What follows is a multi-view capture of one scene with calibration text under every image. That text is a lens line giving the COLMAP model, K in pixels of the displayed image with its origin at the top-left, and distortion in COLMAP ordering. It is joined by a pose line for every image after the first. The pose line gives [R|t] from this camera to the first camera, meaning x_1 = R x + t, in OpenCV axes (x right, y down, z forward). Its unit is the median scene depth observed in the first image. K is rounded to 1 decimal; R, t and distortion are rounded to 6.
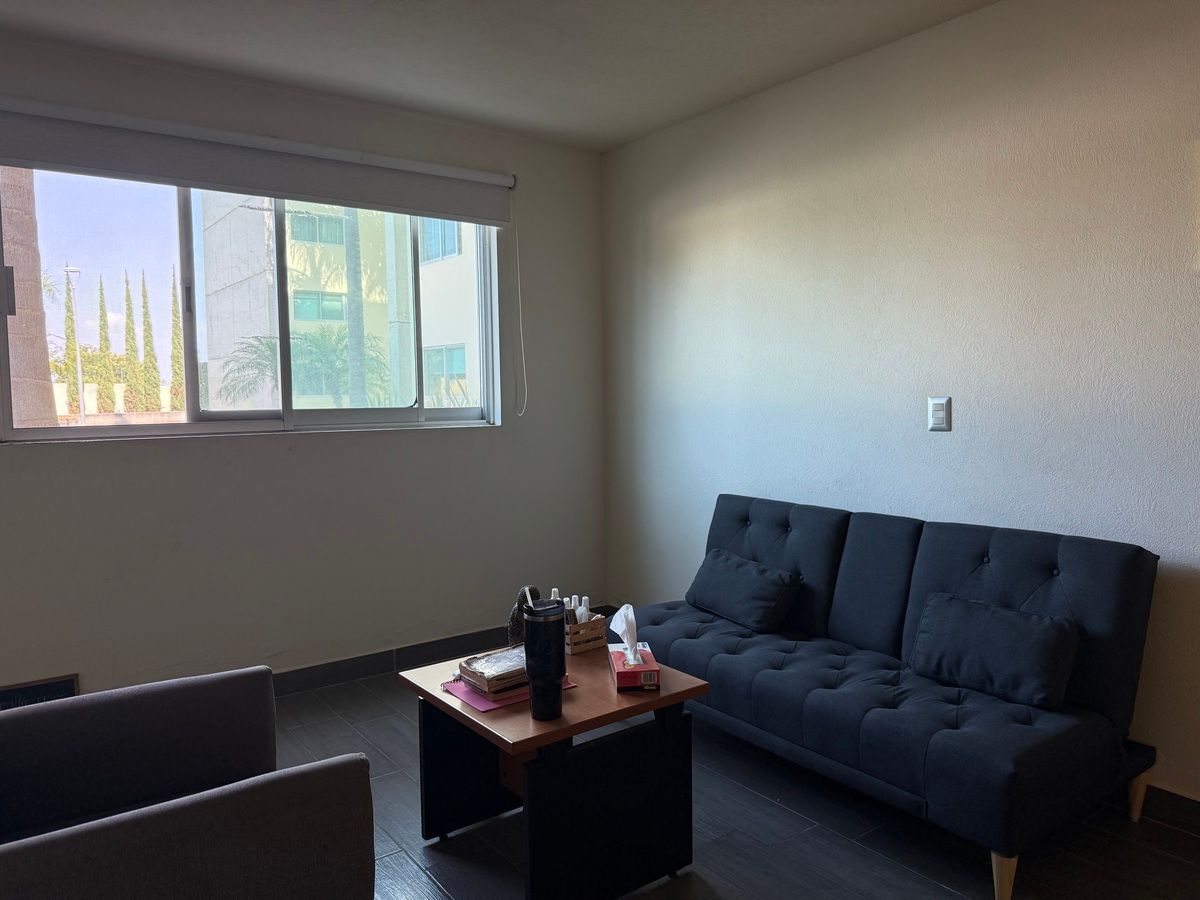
lens RADIAL K [[835.6, 0, 583.5], [0, 835.6, 458.1], [0, 0, 1]] dist [0.083891, -0.138219]
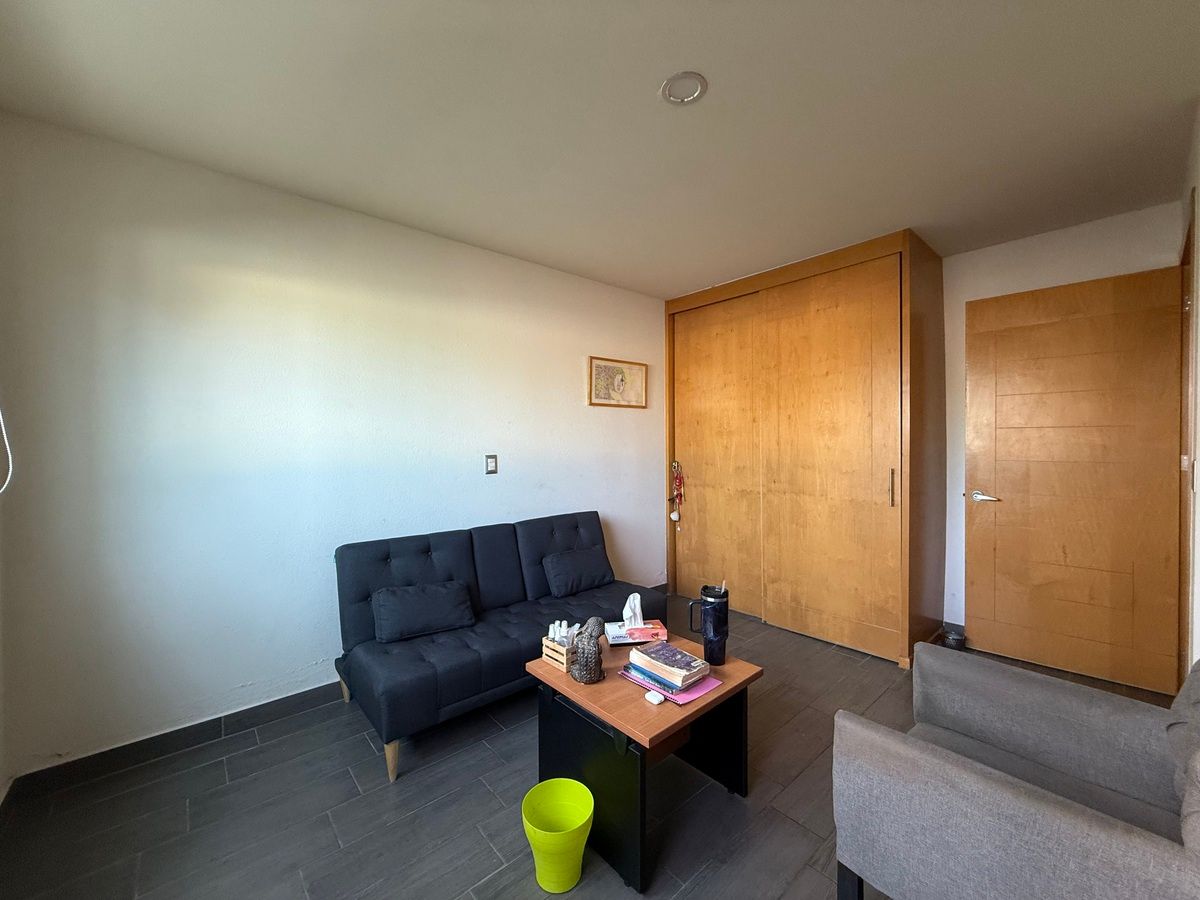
lens RADIAL K [[476.8, 0, 597.5], [0, 476.8, 450.4], [0, 0, 1]] dist [-0.000433, 0.000038]
pose [[-0.087340, 0.001205, 0.996178, -0.577386], [0.094480, 0.995502, 0.007080, -0.063114], [-0.991688, 0.094738, -0.087061, 0.832126]]
